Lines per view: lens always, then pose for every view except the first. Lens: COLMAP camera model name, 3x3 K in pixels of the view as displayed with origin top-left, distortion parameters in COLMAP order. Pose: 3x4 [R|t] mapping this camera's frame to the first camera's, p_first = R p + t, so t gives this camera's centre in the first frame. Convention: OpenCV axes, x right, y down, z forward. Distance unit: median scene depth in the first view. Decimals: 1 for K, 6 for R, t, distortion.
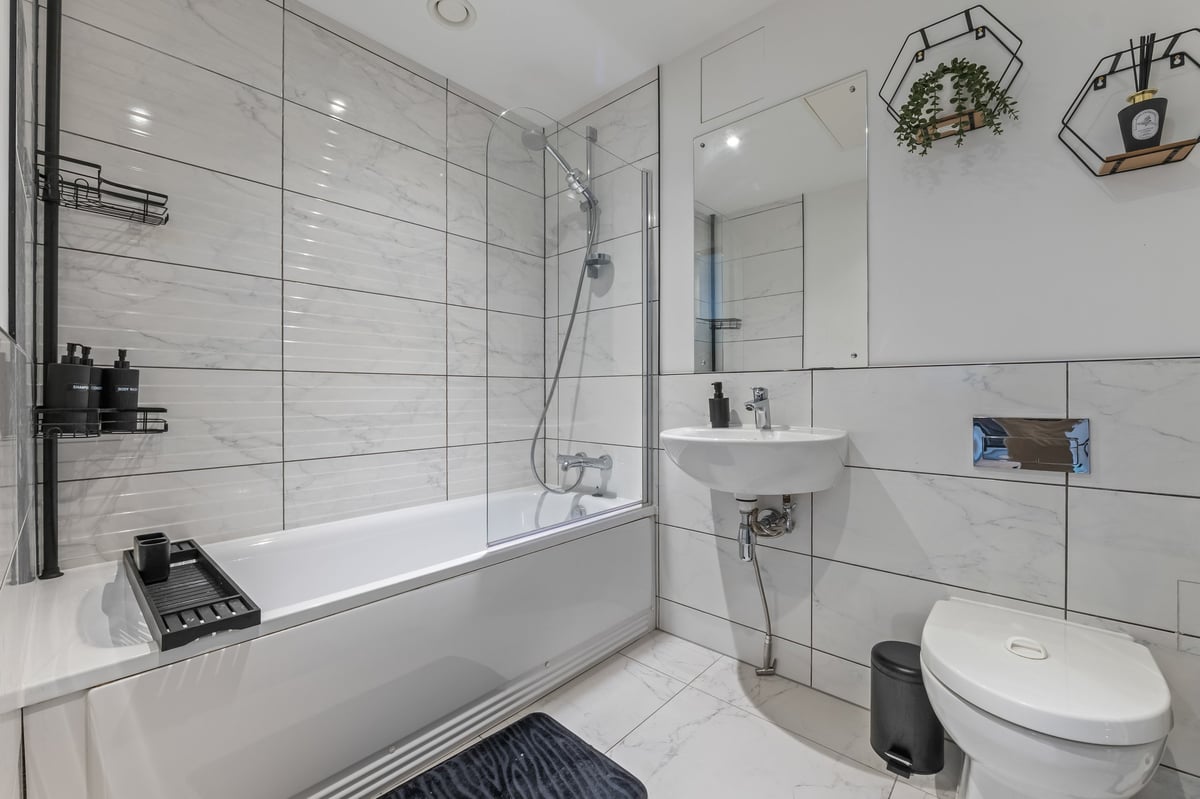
lens RADIAL K [[491.7, 0, 603.2], [0, 491.7, 398.1], [0, 0, 1]] dist [-0.013213, 0.000971]
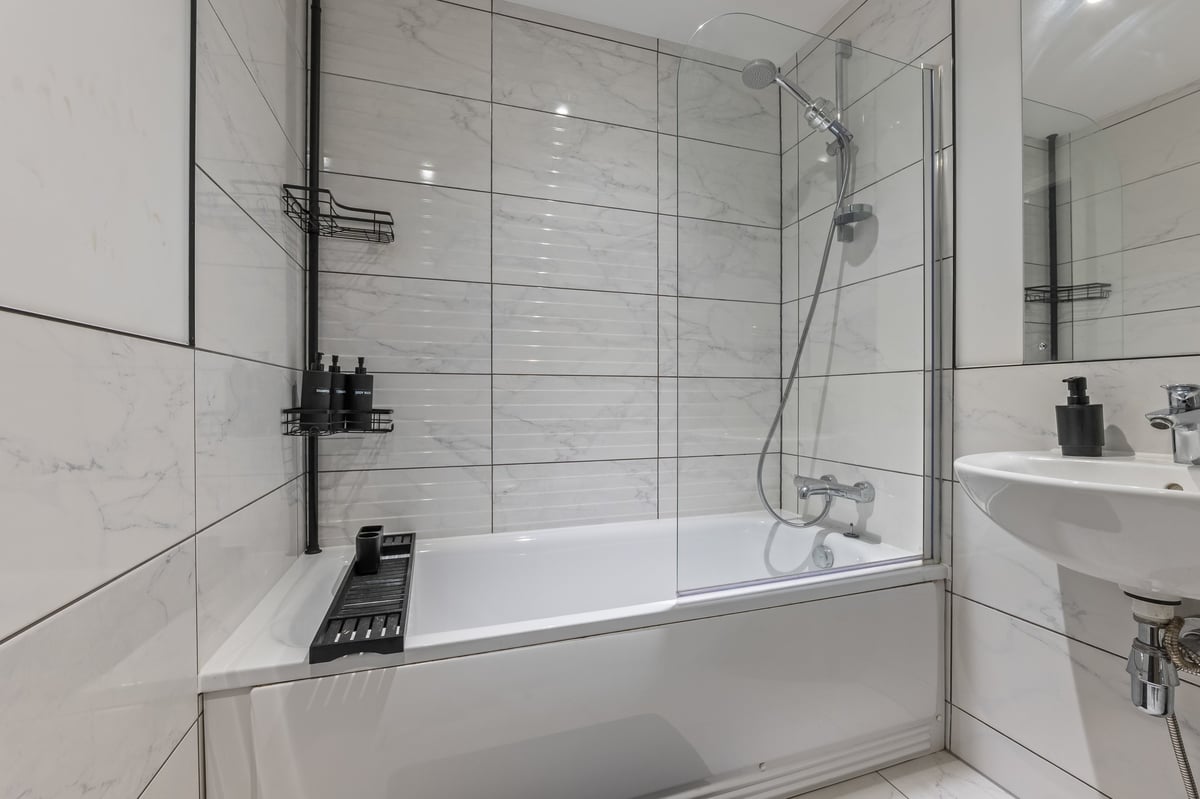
lens RADIAL K [[491.7, 0, 593.4], [0, 491.7, 400.6], [0, 0, 1]] dist [-0.013213, 0.000971]
pose [[0.863156, 0.003908, -0.504922, 0.031851], [-0.005987, 0.999979, -0.002494, -0.000330], [0.504902, 0.005176, 0.863161, 0.227016]]
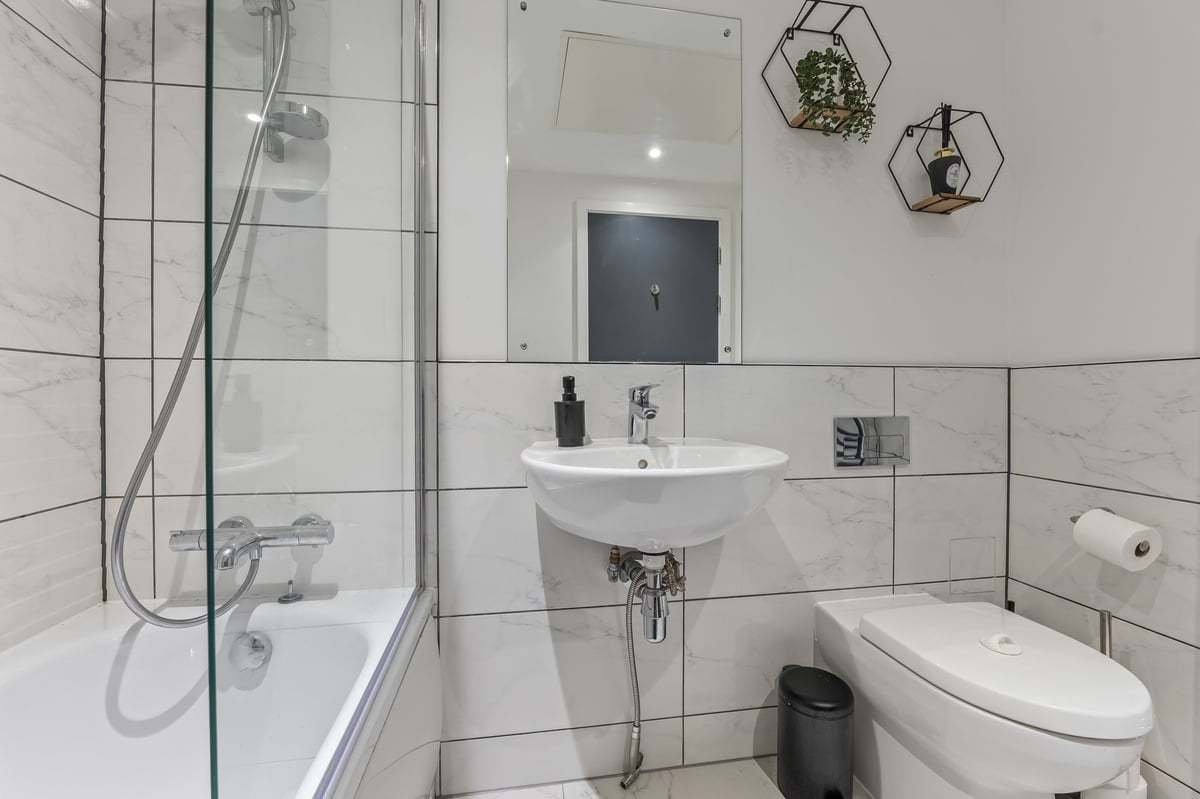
lens RADIAL K [[491.7, 0, 599.3], [0, 491.7, 401.7], [0, 0, 1]] dist [-0.013213, 0.000971]
pose [[0.626542, -0.006072, 0.779364, -0.262859], [0.006949, 0.999973, 0.002205, -0.000474], [-0.779356, 0.004034, 0.626568, 0.589103]]
